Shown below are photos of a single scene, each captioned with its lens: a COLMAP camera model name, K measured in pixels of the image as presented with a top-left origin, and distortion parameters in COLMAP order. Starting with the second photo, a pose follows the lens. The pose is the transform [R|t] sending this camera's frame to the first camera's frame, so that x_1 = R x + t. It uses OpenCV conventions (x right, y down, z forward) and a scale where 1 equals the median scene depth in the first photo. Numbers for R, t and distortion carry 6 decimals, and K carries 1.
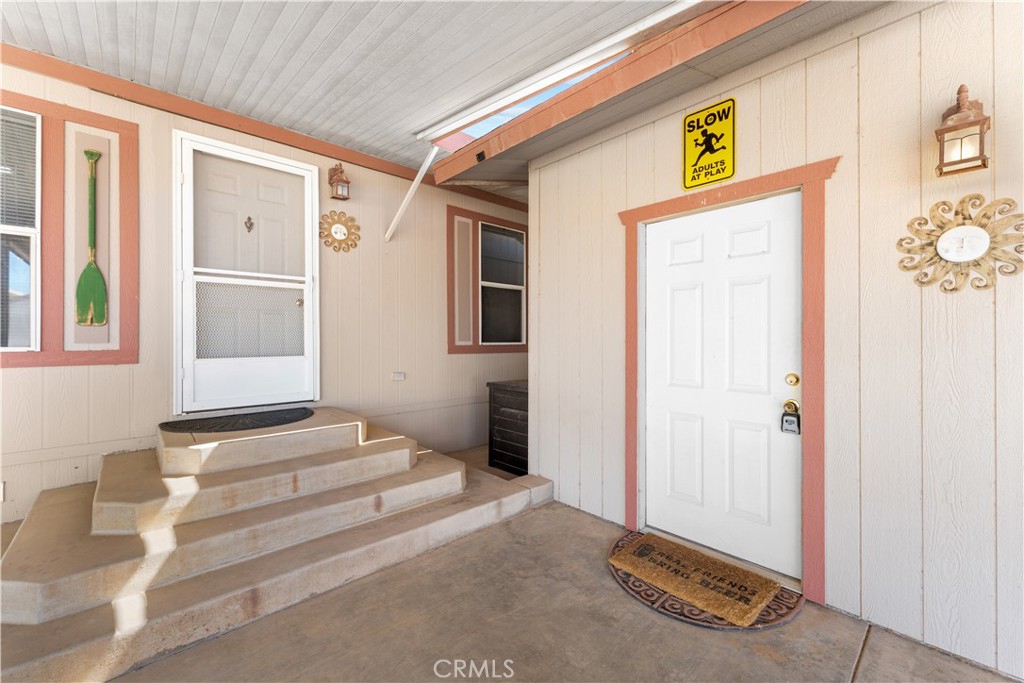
lens RADIAL K [[412.8, 0, 515.0], [0, 412.8, 338.9], [0, 0, 1]] dist [0.000085, -0.000297]
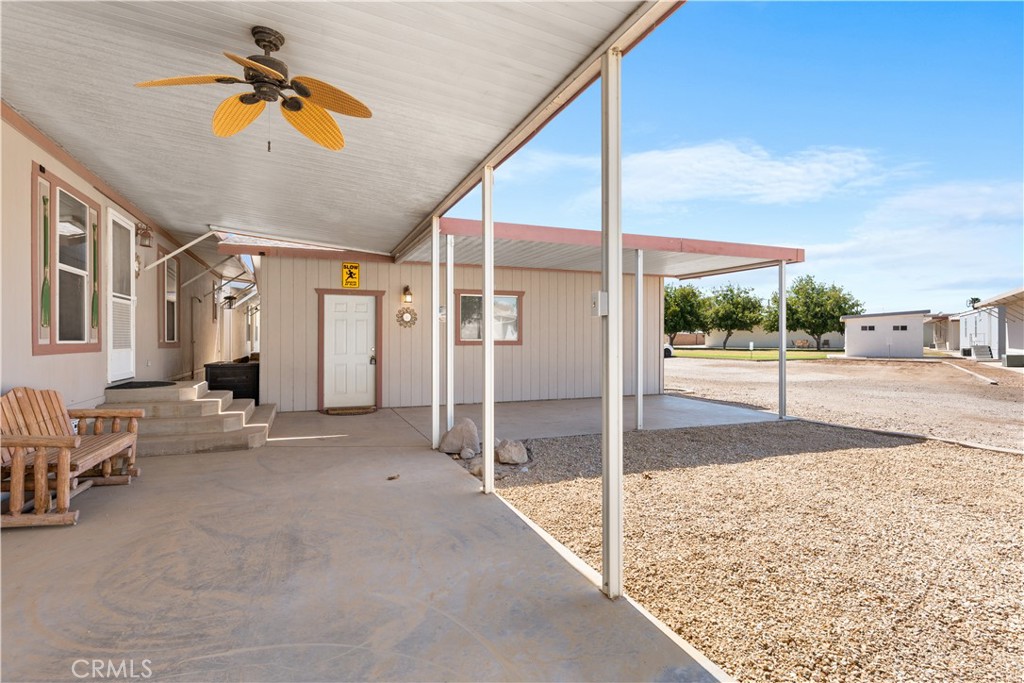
lens RADIAL K [[518.4, 0, 507.1], [0, 518.4, 337.8], [0, 0, 1]] dist [-0.003765, -0.000992]
pose [[0.377582, 0.006010, 0.925957, -2.640678], [0.001133, 0.999975, -0.006952, 0.027042], [-0.925976, 0.003674, 0.377565, -1.524795]]
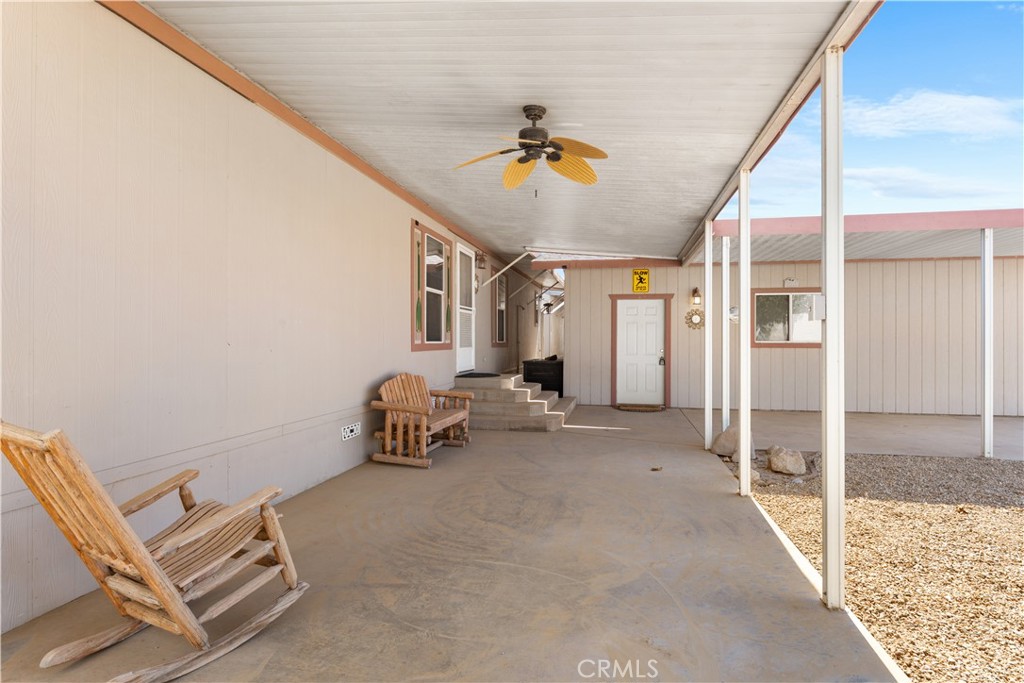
lens RADIAL K [[518.4, 0, 514.5], [0, 518.4, 338.3], [0, 0, 1]] dist [-0.003765, -0.000992]
pose [[0.818347, 0.007616, 0.574675, -2.685492], [-0.004668, 0.999967, -0.006605, 0.022298], [-0.574706, 0.002723, 0.818355, -1.772619]]
